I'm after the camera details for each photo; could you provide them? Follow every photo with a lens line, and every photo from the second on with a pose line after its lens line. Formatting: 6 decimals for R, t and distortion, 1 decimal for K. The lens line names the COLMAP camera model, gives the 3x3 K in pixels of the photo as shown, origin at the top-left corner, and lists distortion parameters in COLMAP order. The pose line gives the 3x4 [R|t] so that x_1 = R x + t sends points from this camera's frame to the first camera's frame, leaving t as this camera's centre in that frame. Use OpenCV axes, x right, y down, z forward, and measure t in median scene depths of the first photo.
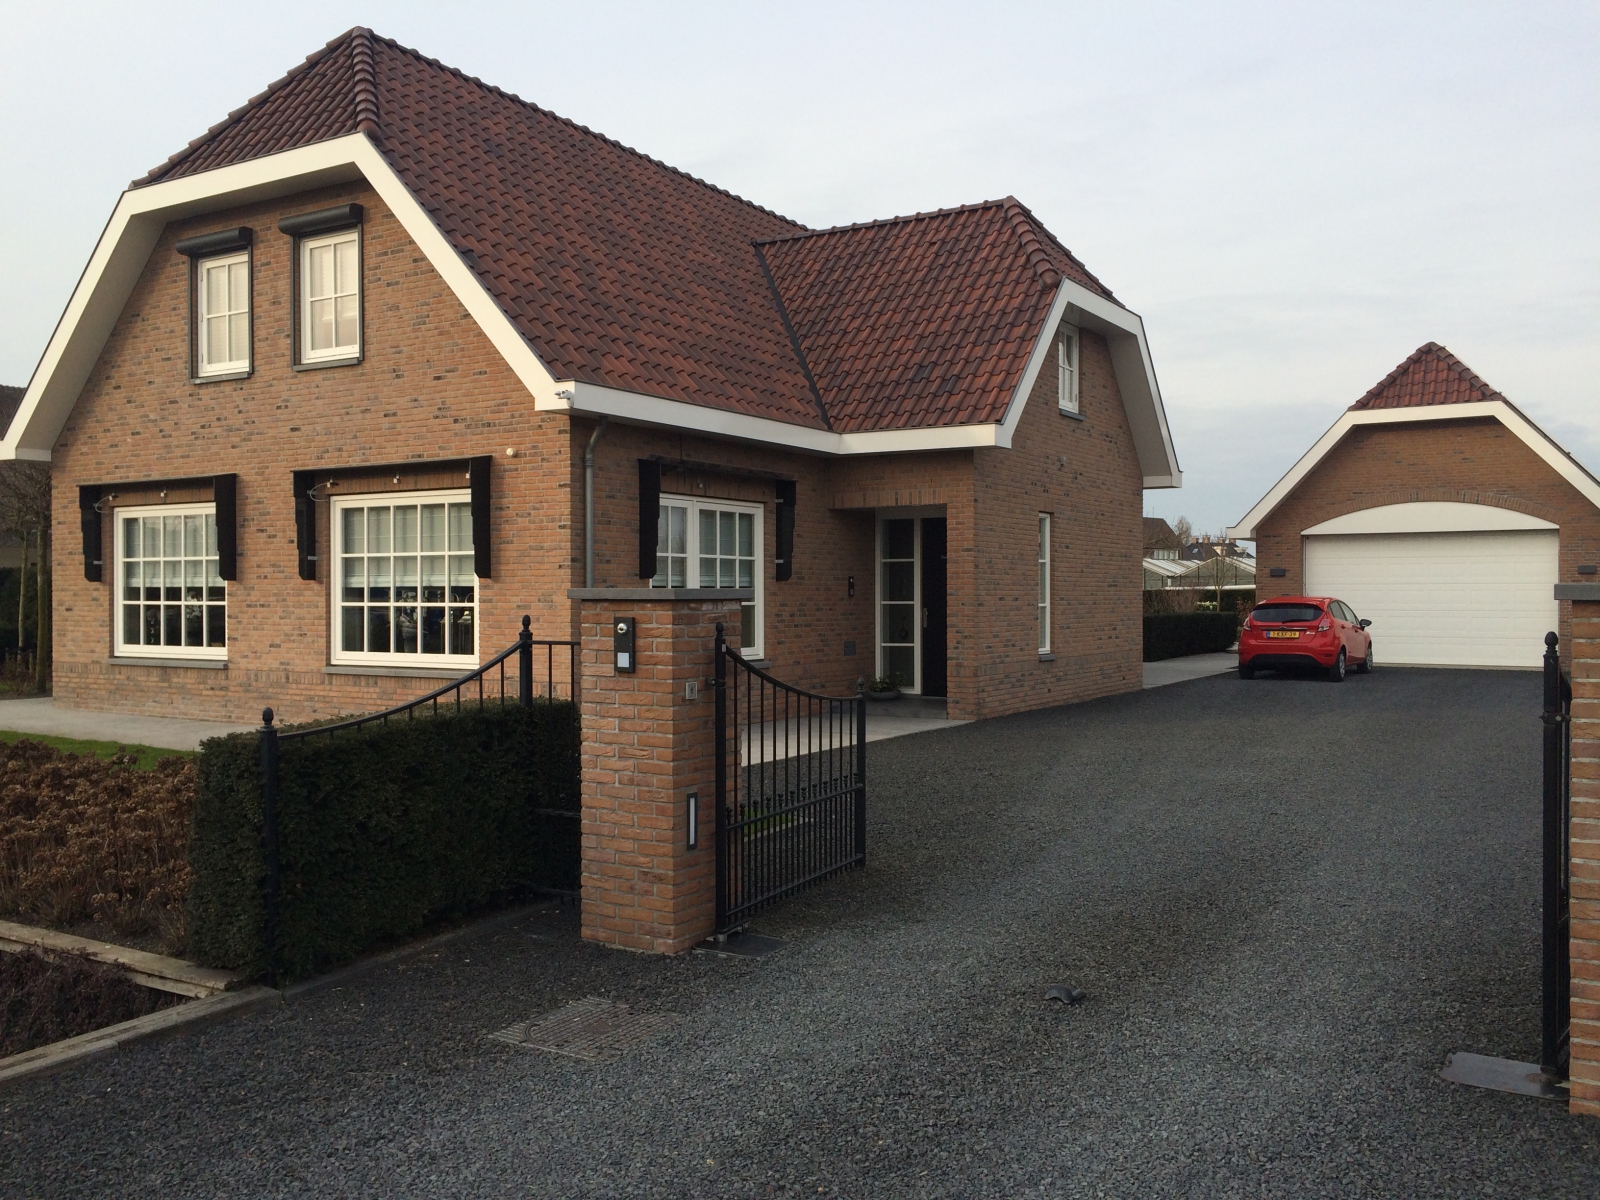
lens RADIAL K [[1355.7, 0, 785.2], [0, 1355.7, 600.3], [0, 0, 1]] dist [0.087021, -0.107580]
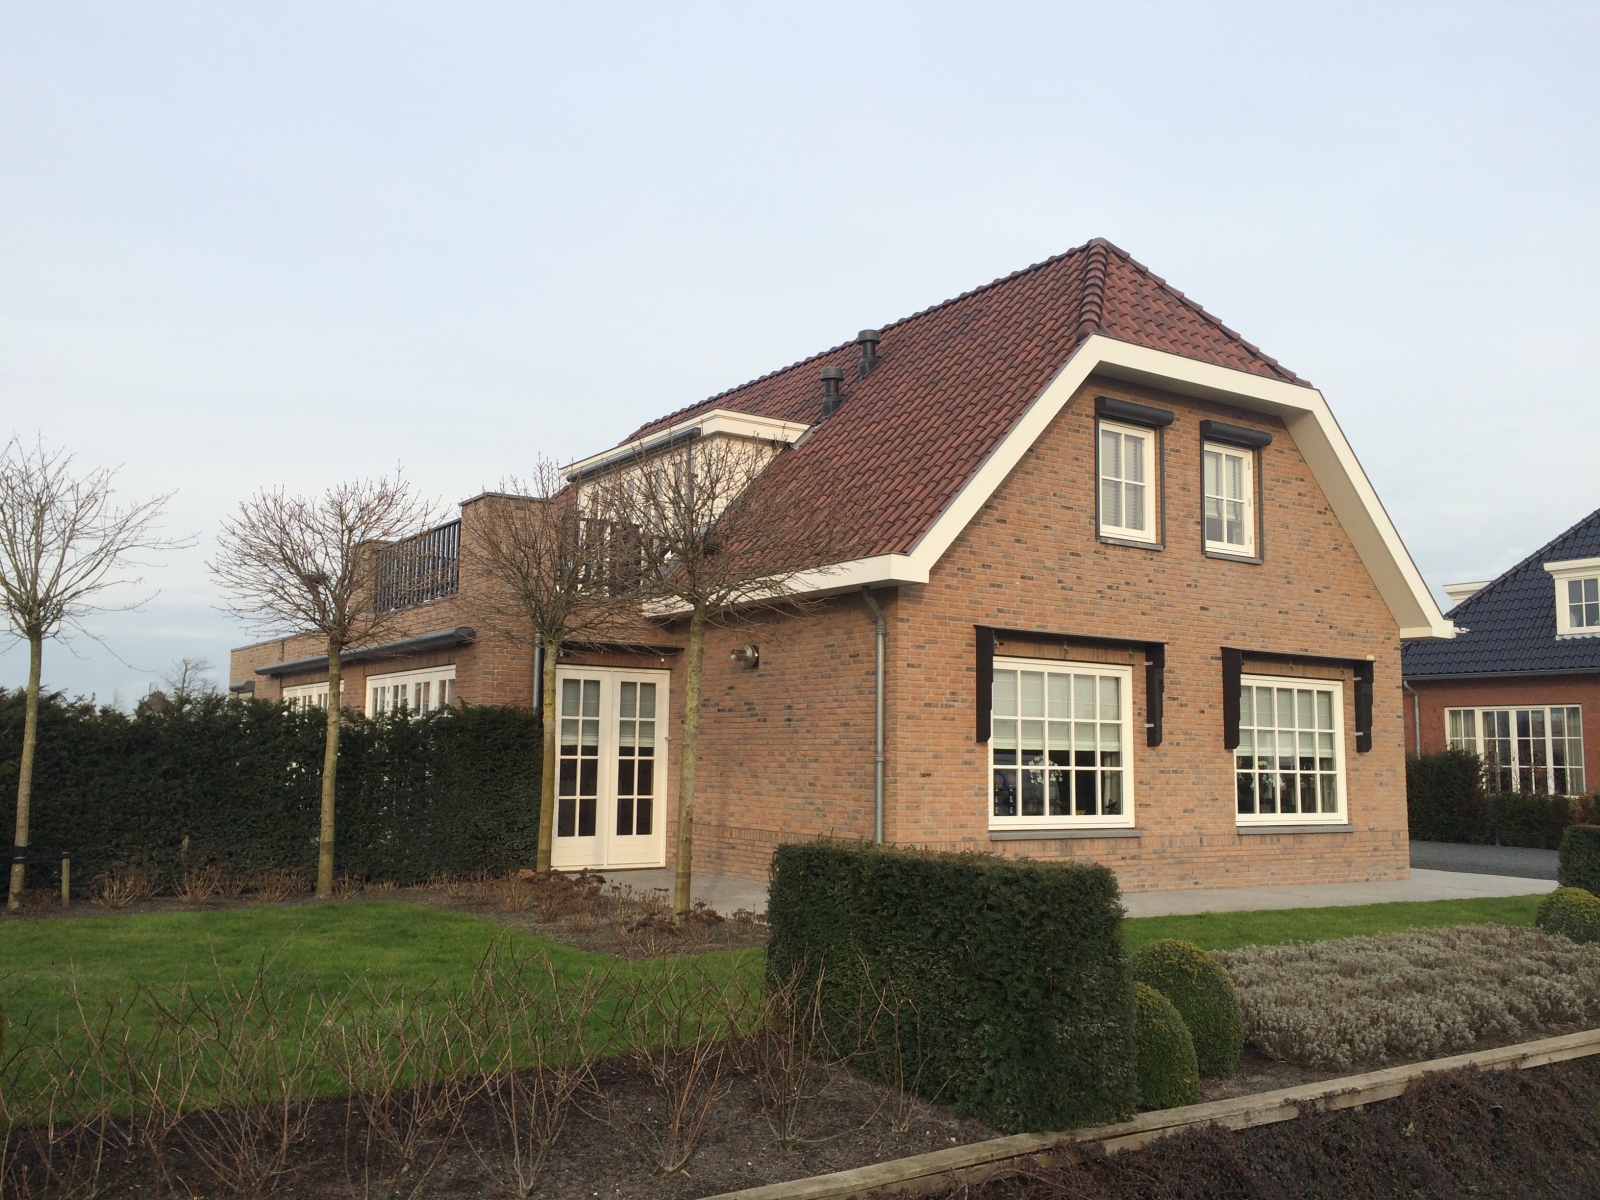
lens RADIAL K [[1355.7, 0, 785.2], [0, 1355.7, 600.3], [0, 0, 1]] dist [0.087021, -0.107580]
pose [[0.408470, 0.108722, 0.906274, -1.439763], [-0.012969, 0.993472, -0.113337, -0.004087], [-0.912680, 0.034542, 0.407214, 0.839868]]
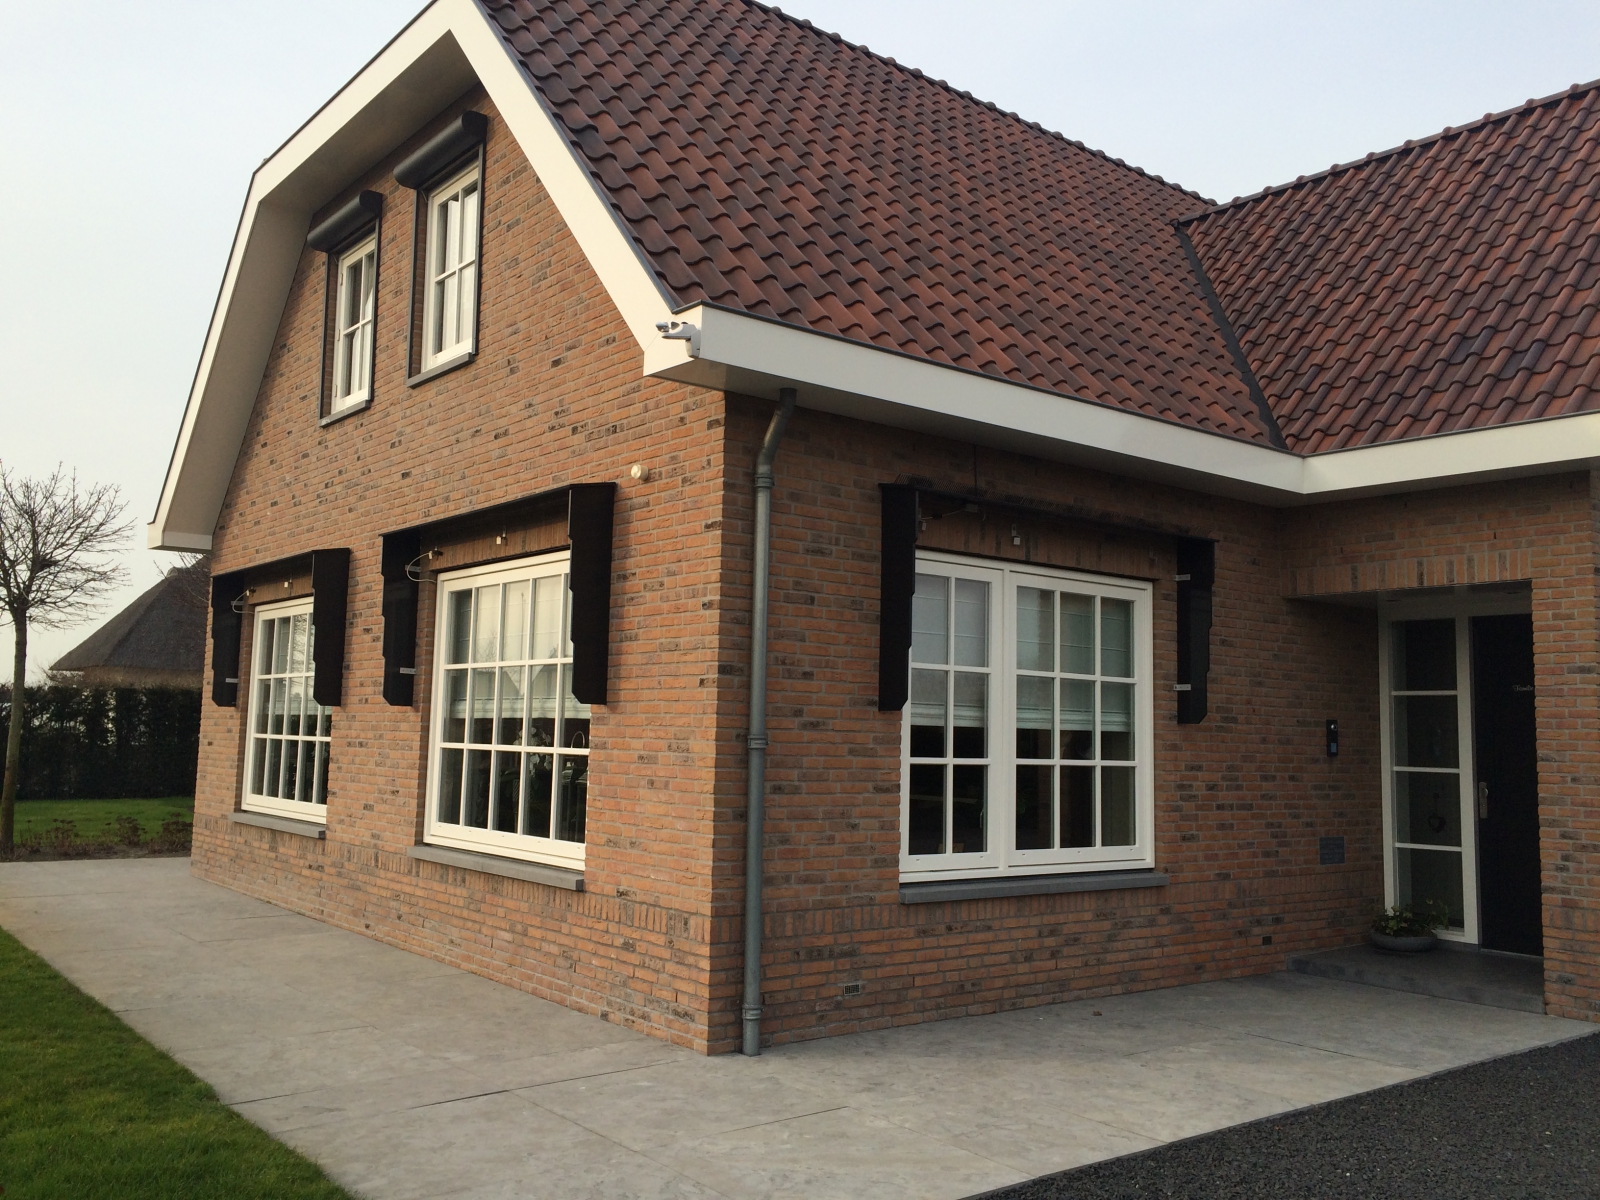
lens RADIAL K [[1355.7, 0, 785.2], [0, 1355.7, 600.3], [0, 0, 1]] dist [0.087021, -0.107580]
pose [[0.941280, -0.009469, -0.337493, 0.031668], [-0.026355, 0.994496, -0.101408, -0.003798], [0.336595, 0.104347, 0.935850, 0.445037]]
